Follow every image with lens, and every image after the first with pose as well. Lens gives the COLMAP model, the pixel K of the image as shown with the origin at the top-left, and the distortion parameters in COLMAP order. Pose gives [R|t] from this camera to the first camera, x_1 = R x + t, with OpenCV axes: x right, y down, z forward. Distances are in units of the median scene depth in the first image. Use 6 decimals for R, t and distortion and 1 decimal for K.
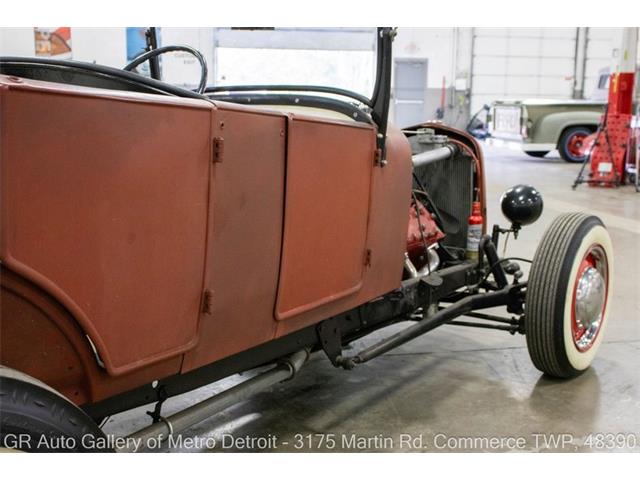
lens RADIAL K [[763.4, 0, 320.0], [0, 763.4, 240.0], [0, 0, 1]] dist [0.001060, 0.041862]
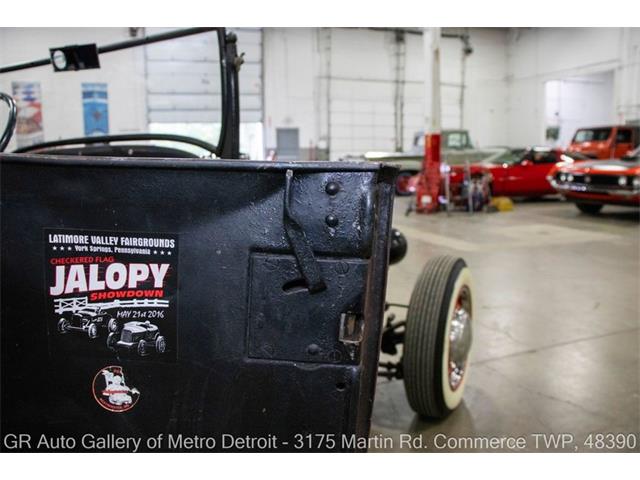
lens RADIAL K [[515.1, 0, 320.5], [0, 515.1, 235.7], [0, 0, 1]] dist [-0.178077, 0.160253]
pose [[0.984343, -0.050215, 0.168957, 0.054059], [0.055067, 0.998191, -0.024149, -0.050564], [-0.167439, 0.033075, 0.985328, 0.322437]]
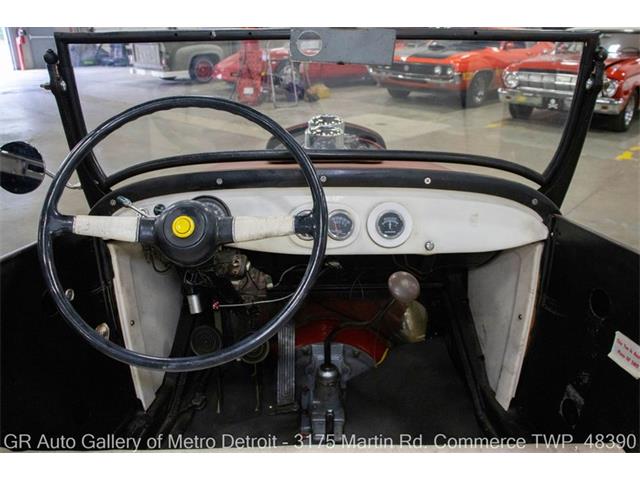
lens RADIAL K [[515.1, 0, 320.5], [0, 515.1, 235.7], [0, 0, 1]] dist [-0.178077, 0.160253]
pose [[0.801874, -0.237365, 0.548321, -0.248168], [0.111855, 0.961115, 0.252482, -0.186150], [-0.586929, -0.141126, 0.797244, 0.521053]]
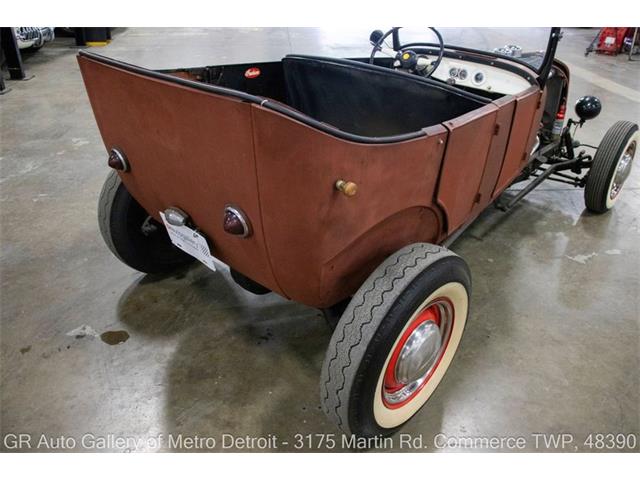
lens RADIAL K [[515.1, 0, 320.5], [0, 515.1, 235.7], [0, 0, 1]] dist [-0.178077, 0.160253]
pose [[0.993992, 0.063211, -0.089356, -0.217230], [-0.029473, 0.940800, 0.337679, -0.135162], [0.105411, -0.333017, 0.937010, -0.187636]]
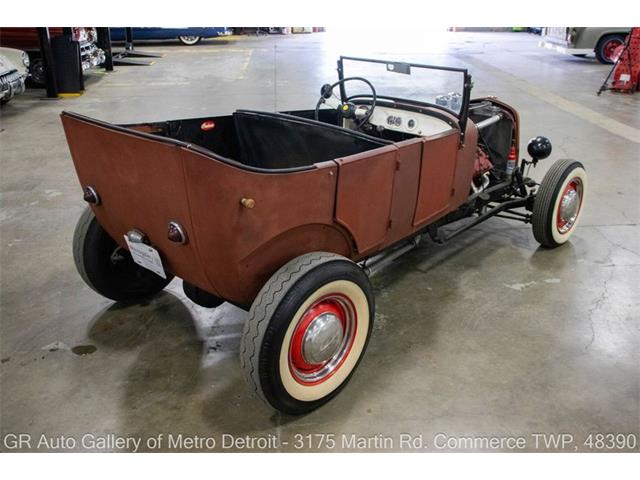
lens RADIAL K [[621.7, 0, 320.0], [0, 621.7, 240.0], [0, 0, 1]] dist [-0.128623, 0.192476]
pose [[0.992427, 0.034821, -0.117797, -0.065363], [-0.008048, 0.975351, 0.220513, -0.151247], [0.122572, -0.217895, 0.968245, -0.486789]]
